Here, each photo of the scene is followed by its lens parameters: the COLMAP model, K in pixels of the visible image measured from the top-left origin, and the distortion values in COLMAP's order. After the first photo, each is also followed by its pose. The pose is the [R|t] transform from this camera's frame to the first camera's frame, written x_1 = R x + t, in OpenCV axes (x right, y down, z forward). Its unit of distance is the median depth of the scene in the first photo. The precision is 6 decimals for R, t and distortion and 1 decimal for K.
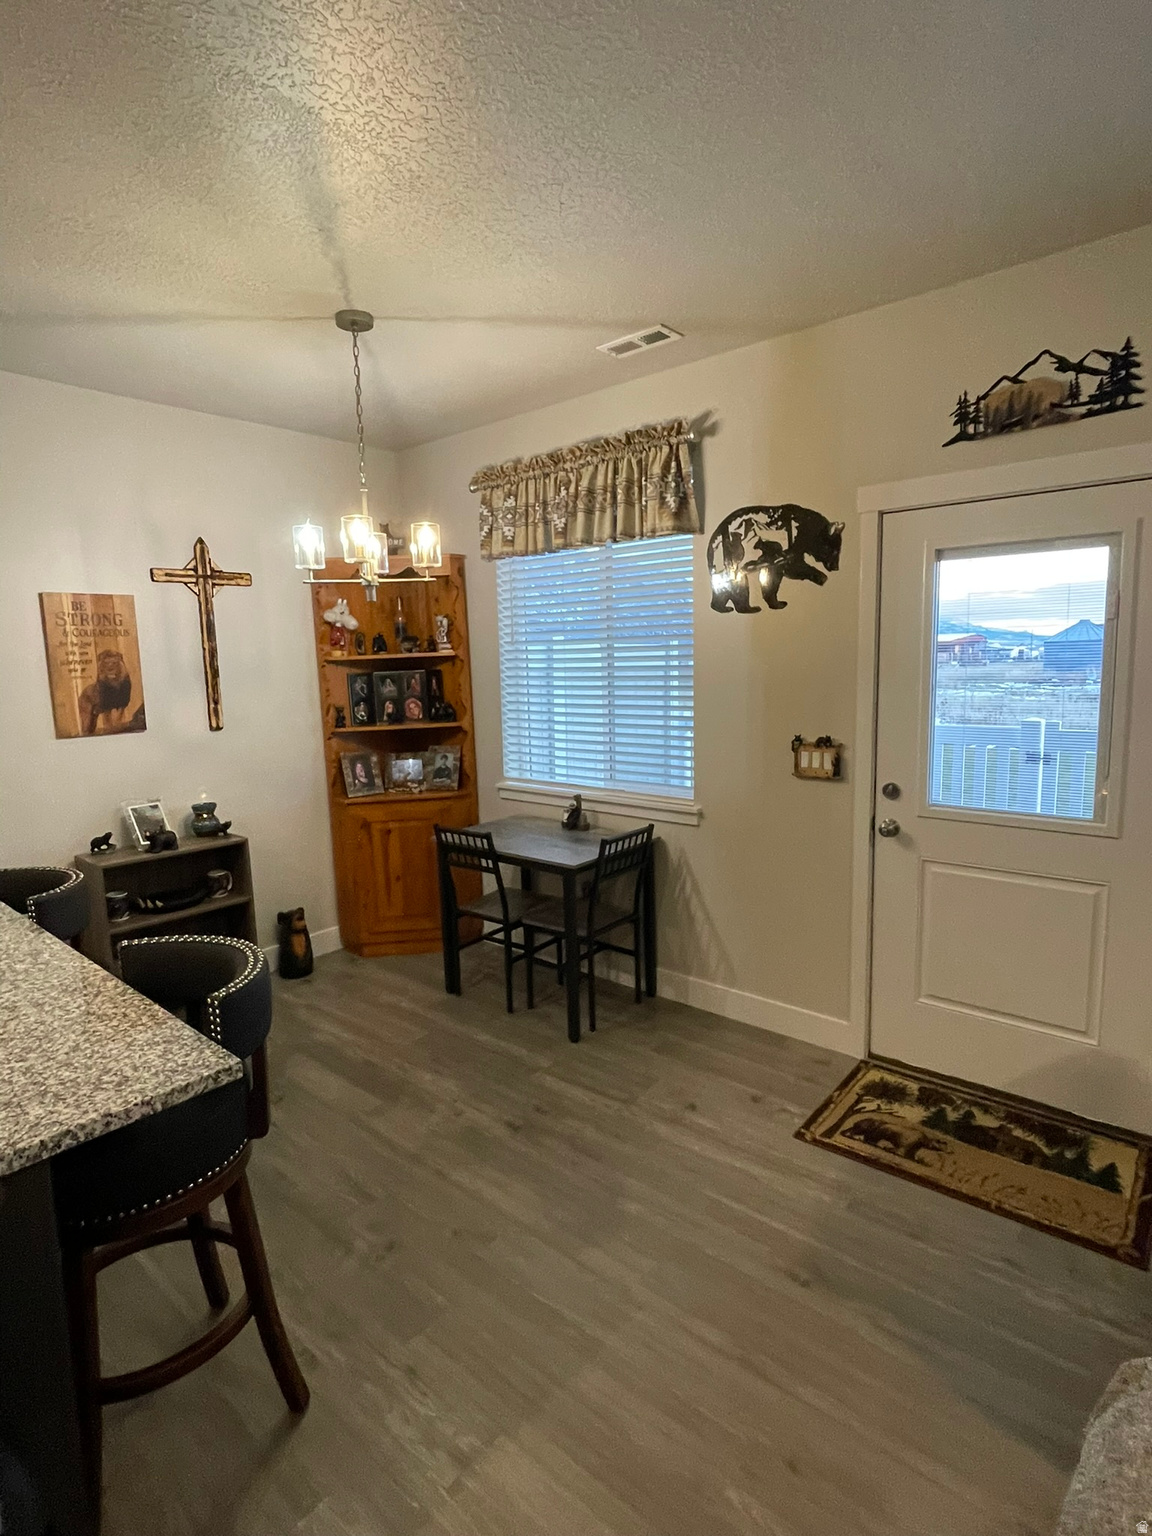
lens RADIAL K [[793.6, 0, 573.4], [0, 793.6, 760.1], [0, 0, 1]] dist [0.050754, -0.107417]
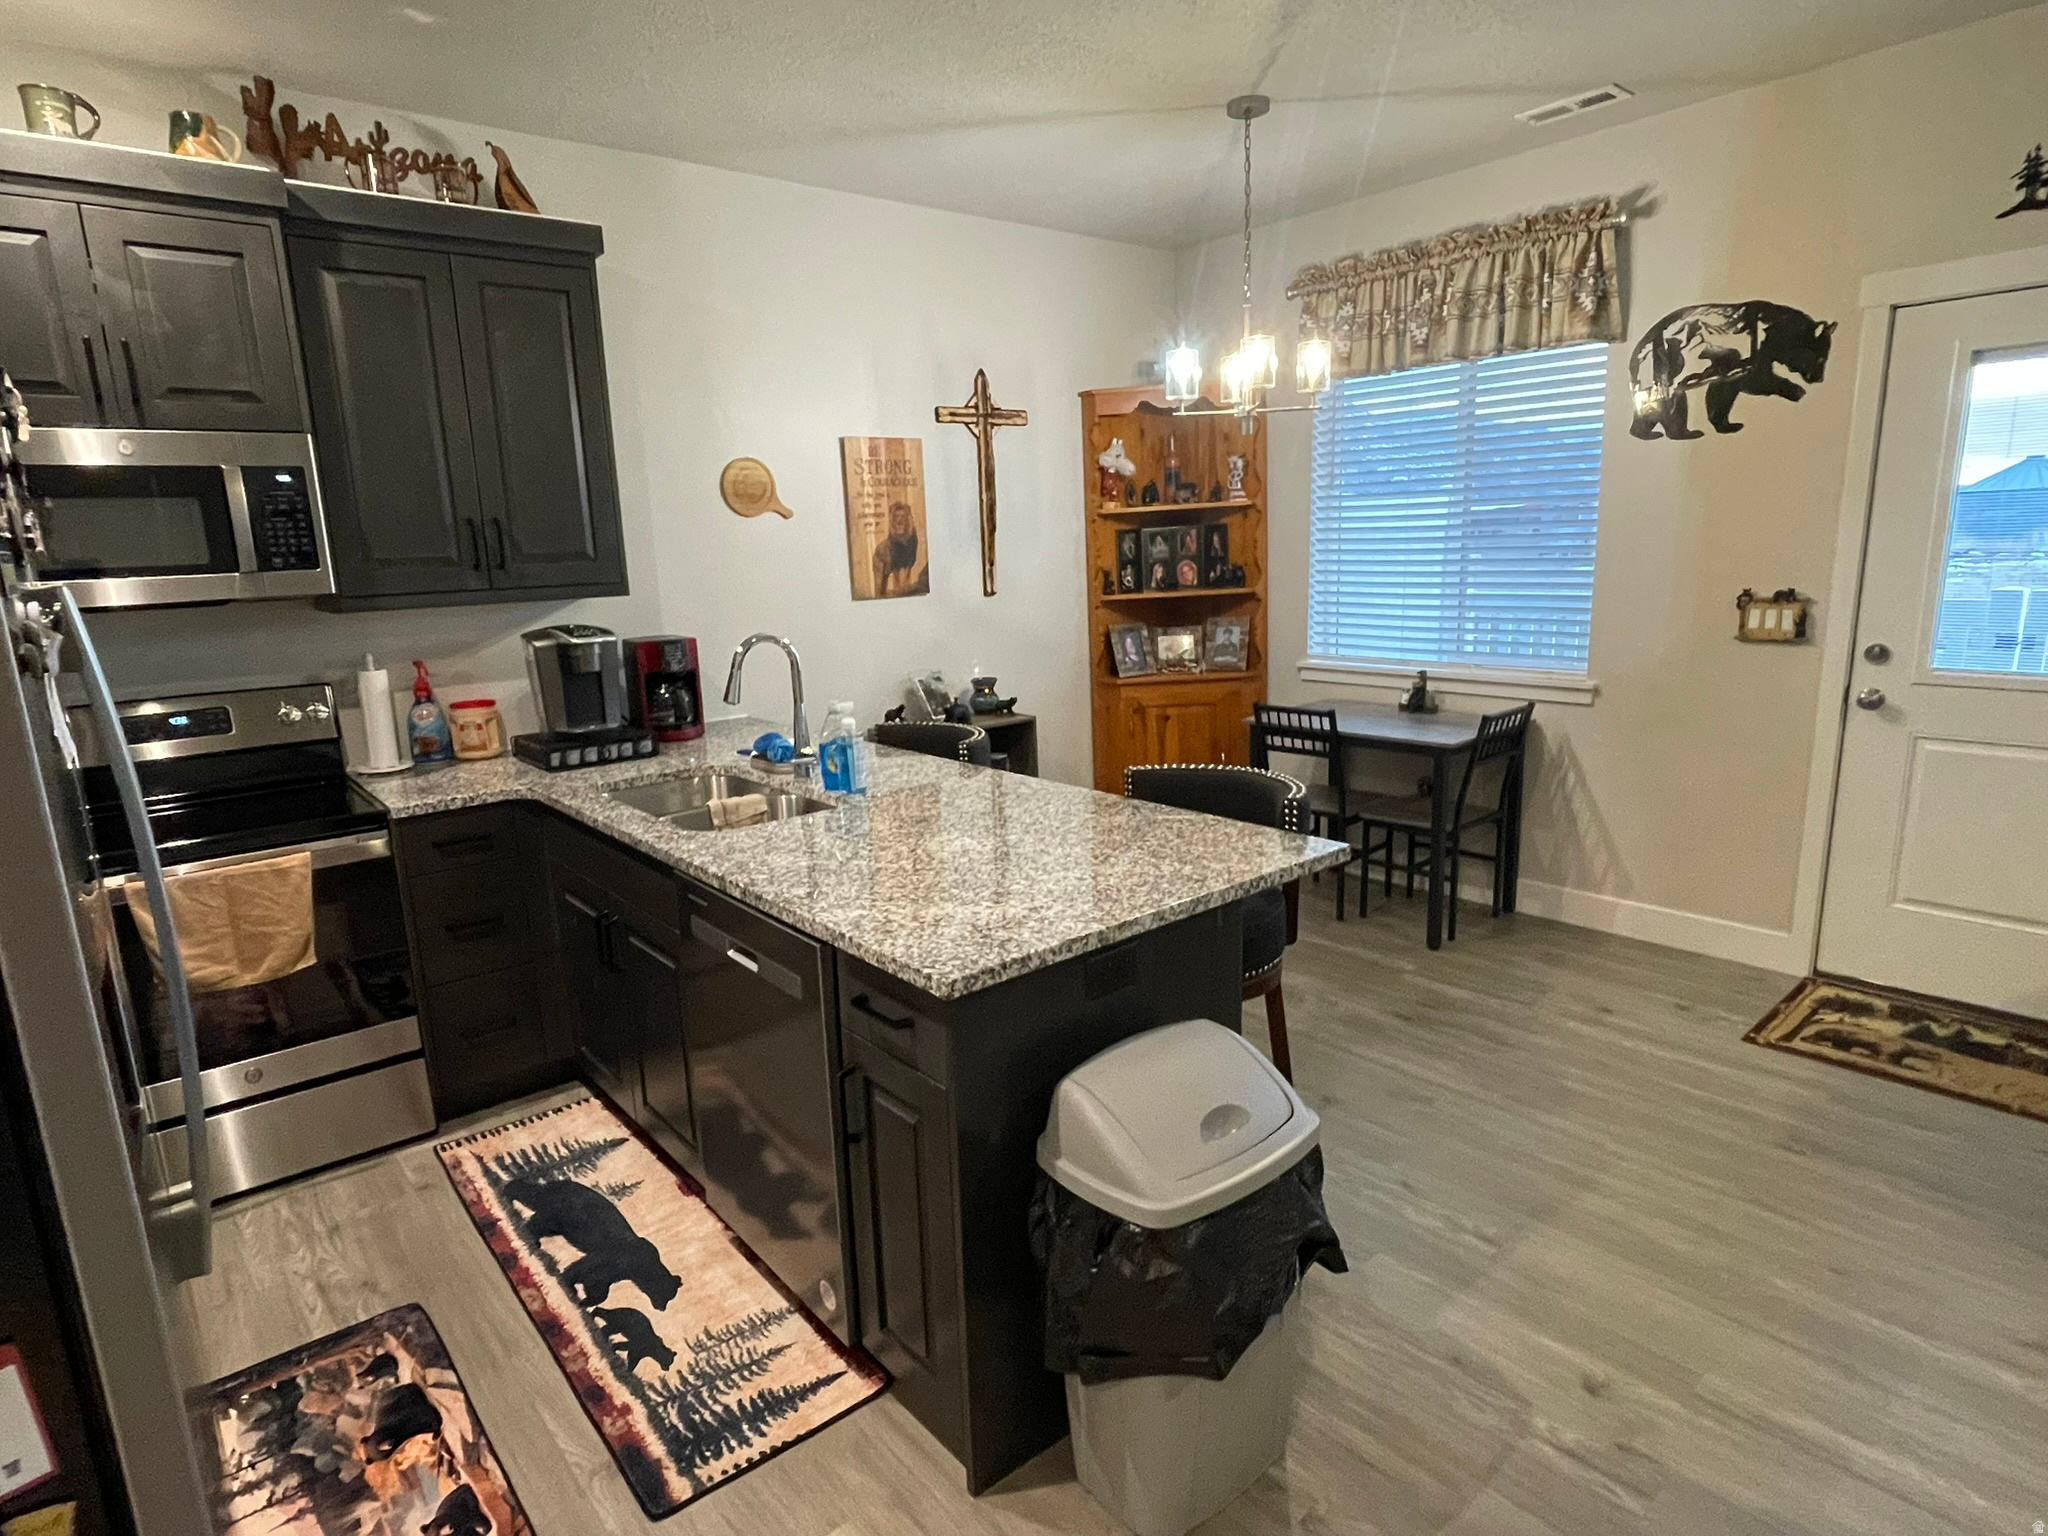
lens RADIAL K [[1117.2, 0, 1009.0], [0, 1117.2, 775.9], [0, 0, 1]] dist [-0.005137, -0.002126]
pose [[0.986990, 0.020318, -0.159492, -0.252598], [-0.006143, 0.996025, 0.088866, 0.056551], [0.160664, -0.086730, 0.983191, -0.241186]]
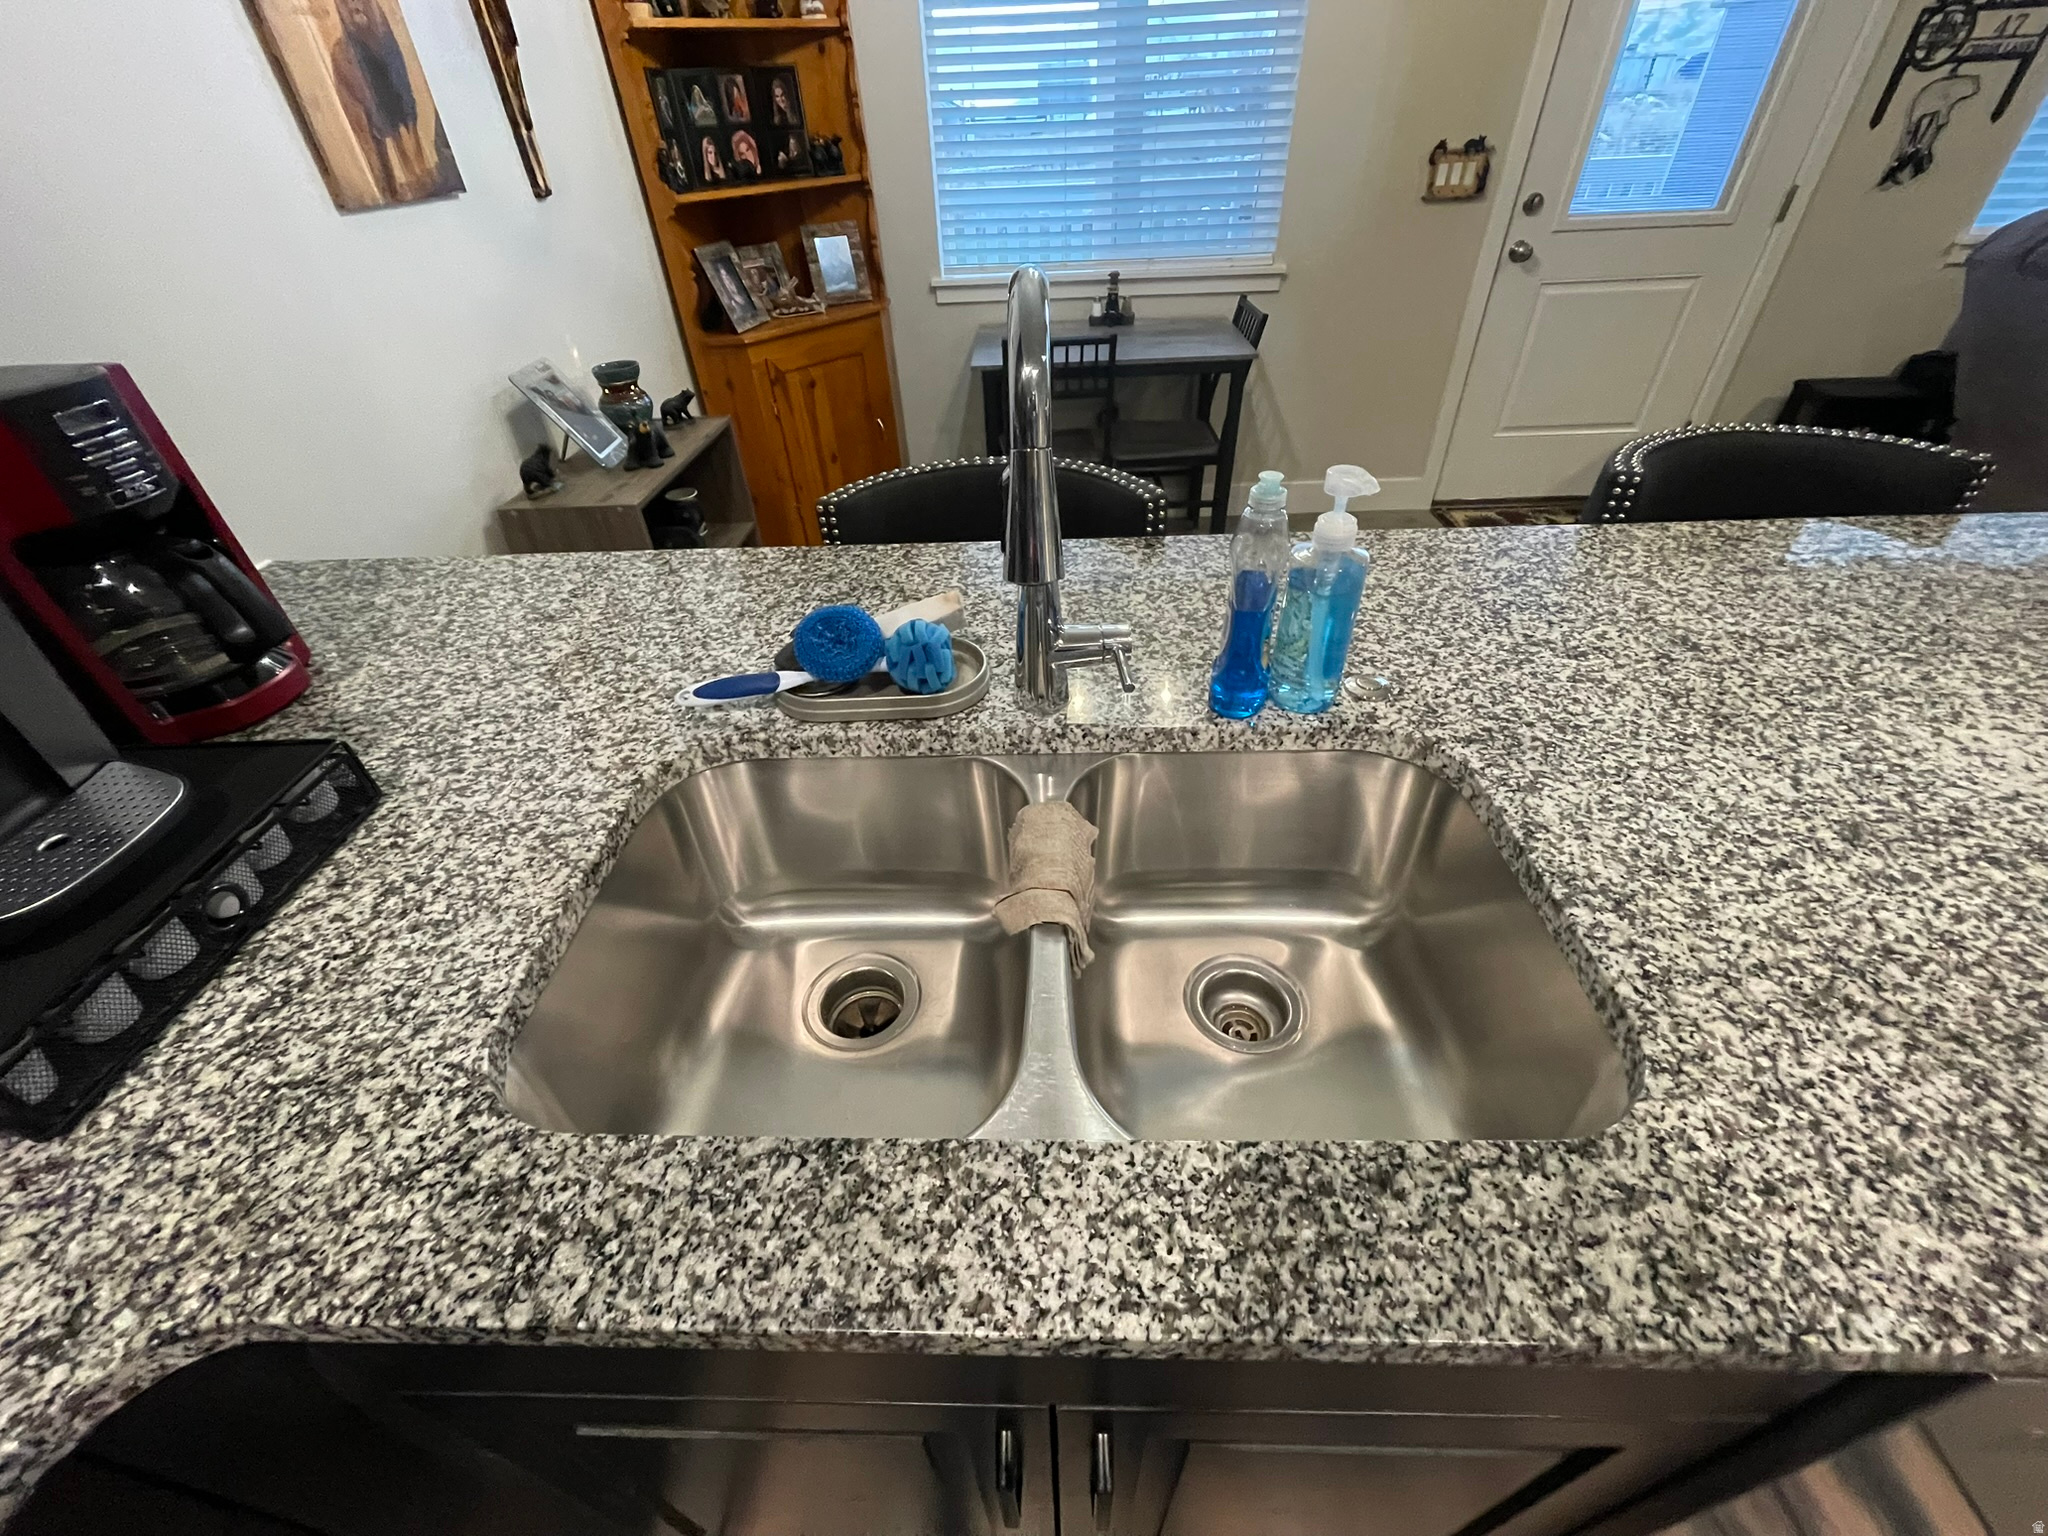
lens RADIAL K [[818.3, 0, 1024.0], [0, 818.3, 768.0], [0, 0, 1]] dist [0.001940, 0.000106]
pose [[0.773657, -0.400576, 0.490911, -0.669817], [0.100930, 0.842812, 0.528660, 0.022853], [-0.625514, -0.359454, 0.692478, 0.392829]]
